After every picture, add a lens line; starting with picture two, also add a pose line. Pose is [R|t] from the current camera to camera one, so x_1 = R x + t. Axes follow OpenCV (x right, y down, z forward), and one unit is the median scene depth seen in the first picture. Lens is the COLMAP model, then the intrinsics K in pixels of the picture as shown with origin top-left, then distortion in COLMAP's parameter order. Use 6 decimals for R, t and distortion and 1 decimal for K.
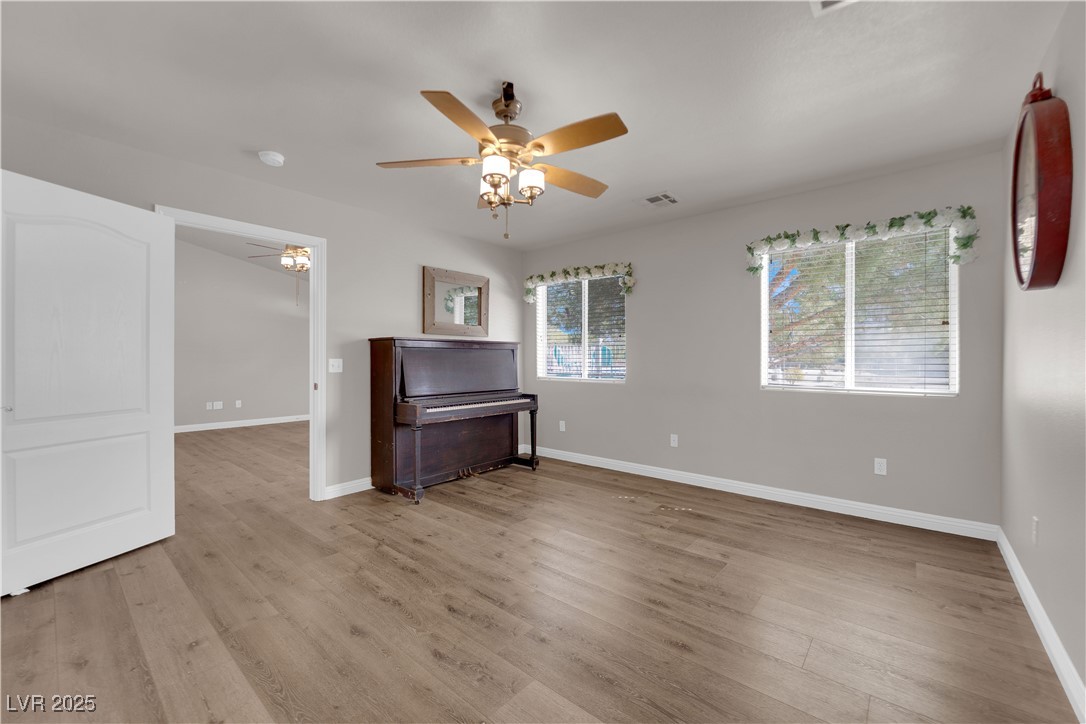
lens RADIAL K [[438.6, 0, 542.7], [0, 438.6, 356.4], [0, 0, 1]] dist [-0.016116, 0.000363]
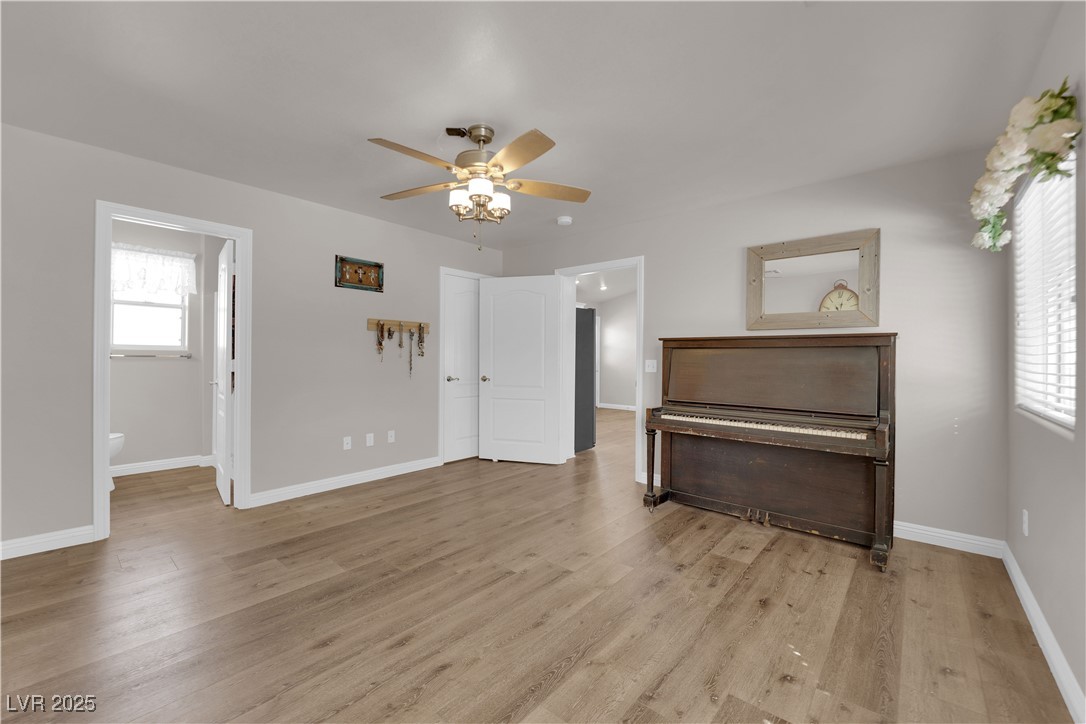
lens RADIAL K [[438.6, 0, 542.8], [0, 438.6, 362.4], [0, 0, 1]] dist [-0.016116, 0.000363]
pose [[-0.013569, 0.007564, -0.999879, 0.636742], [-0.004353, 0.999961, 0.007624, 0.003151], [0.999898, 0.004456, -0.013536, 0.734657]]
